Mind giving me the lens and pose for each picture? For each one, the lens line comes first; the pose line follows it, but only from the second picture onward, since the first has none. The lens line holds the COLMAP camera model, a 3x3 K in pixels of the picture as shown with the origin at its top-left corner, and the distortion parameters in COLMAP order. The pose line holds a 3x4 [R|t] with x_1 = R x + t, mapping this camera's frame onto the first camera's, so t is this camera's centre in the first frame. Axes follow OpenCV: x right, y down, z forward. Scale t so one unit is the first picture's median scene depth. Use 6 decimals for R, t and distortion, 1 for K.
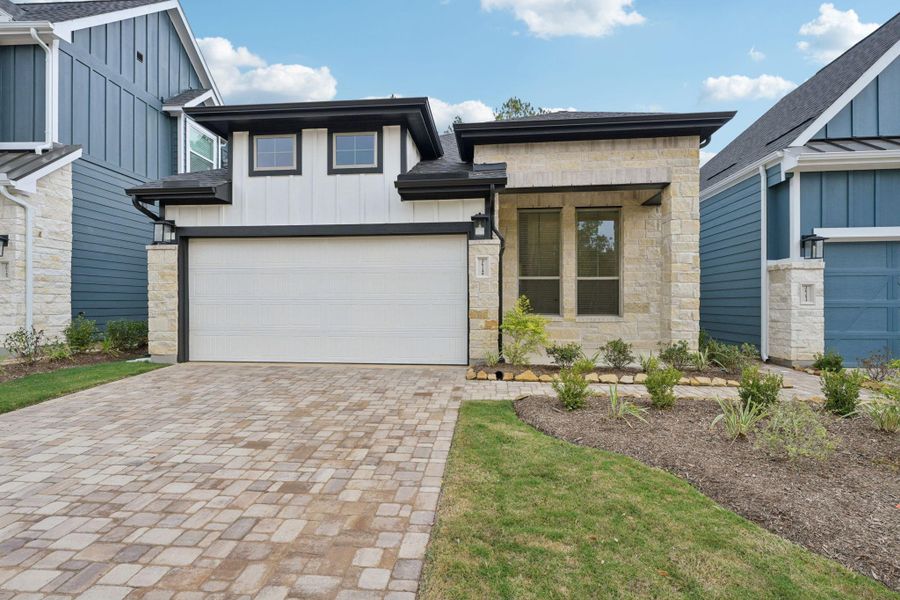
lens RADIAL K [[426.7, 0, 451.9], [0, 426.7, 302.1], [0, 0, 1]] dist [-0.001464, 0.000867]
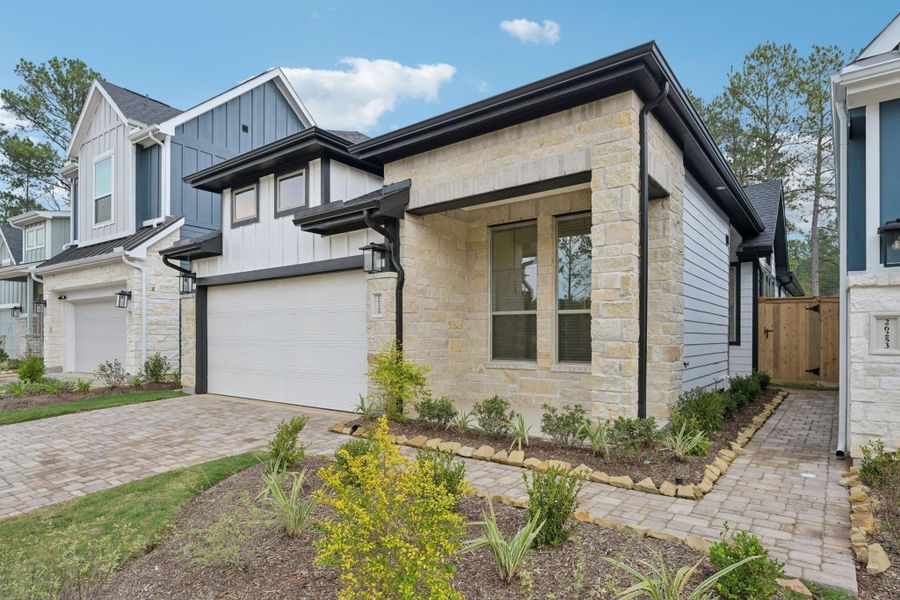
lens RADIAL K [[504.3, 0, 457.1], [0, 504.3, 336.7], [0, 0, 1]] dist [-0.005959, 0.001573]
pose [[0.852195, 0.000209, -0.523224, 0.692385], [0.000560, 0.999999, 0.001312, -0.016587], [0.523224, -0.001412, 0.852194, 0.193938]]
